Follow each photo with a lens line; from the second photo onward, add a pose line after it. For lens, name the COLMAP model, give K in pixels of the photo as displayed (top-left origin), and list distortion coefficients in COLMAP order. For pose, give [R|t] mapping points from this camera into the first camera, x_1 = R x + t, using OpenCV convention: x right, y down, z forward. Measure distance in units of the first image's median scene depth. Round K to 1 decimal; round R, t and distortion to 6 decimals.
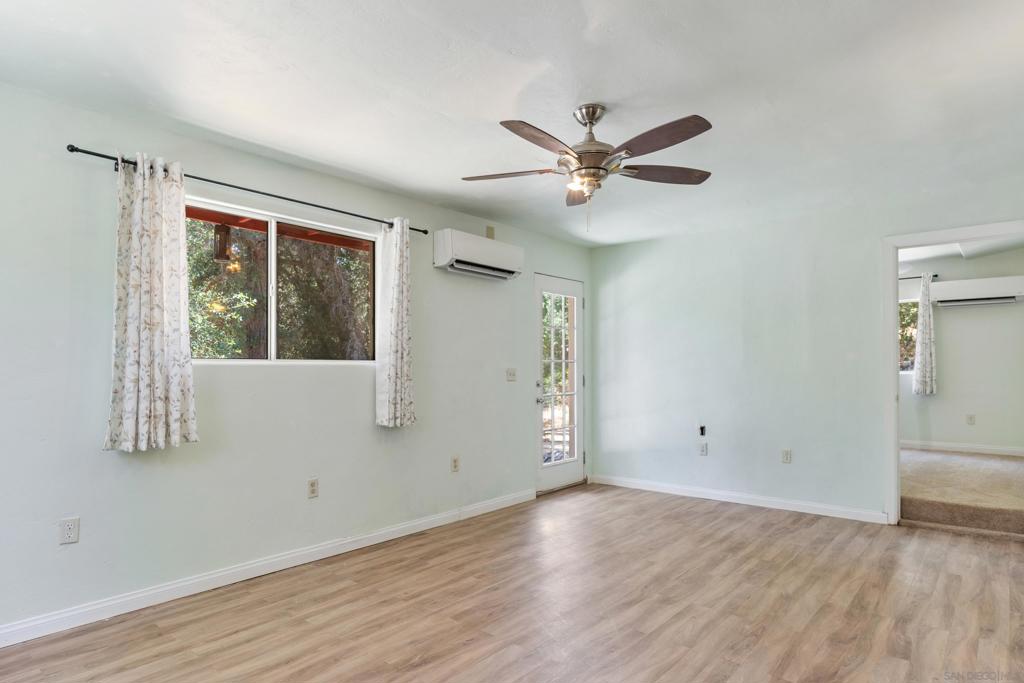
lens RADIAL K [[587.5, 0, 510.2], [0, 587.5, 379.9], [0, 0, 1]] dist [0.000360, 0.000687]
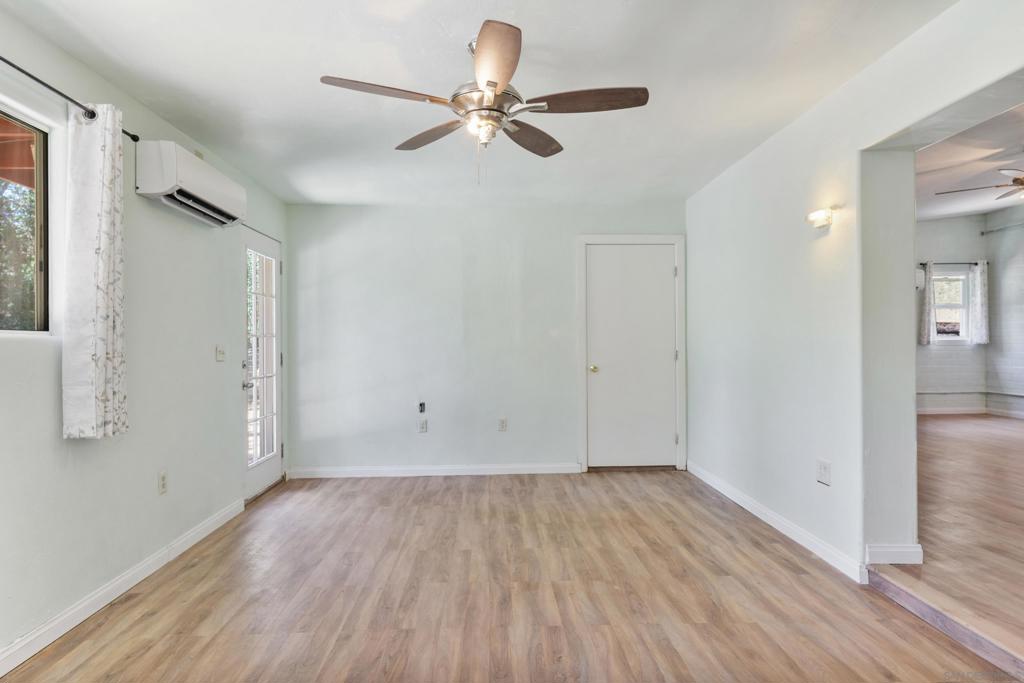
lens RADIAL K [[576.4, 0, 515.1], [0, 576.4, 352.8], [0, 0, 1]] dist [-0.001711, 0.000002]
pose [[0.727482, -0.012126, 0.686020, -0.363467], [0.018096, 0.999835, -0.001517, -0.001947], [-0.685888, 0.013517, 0.727581, 0.309062]]
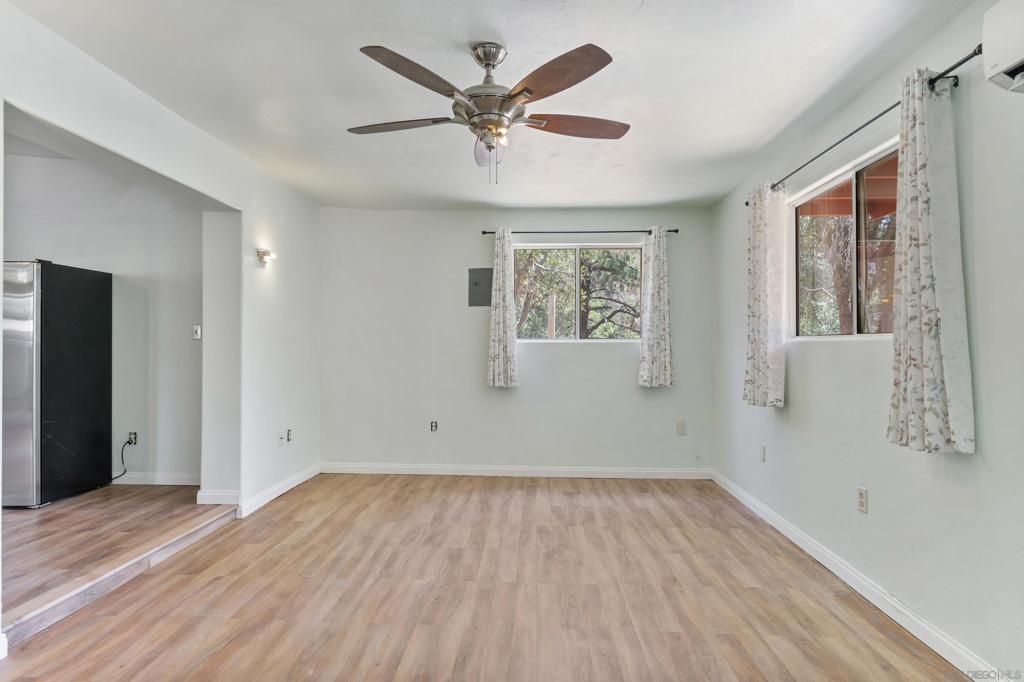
lens RADIAL K [[569.2, 0, 512.0], [0, 569.2, 341.0], [0, 0, 1]] dist [-0.000312, -0.000212]
pose [[-0.785068, -0.004559, -0.619393, 0.560602], [-0.012711, 0.999881, 0.008752, -0.028713], [0.619279, 0.014744, -0.785033, 1.480463]]
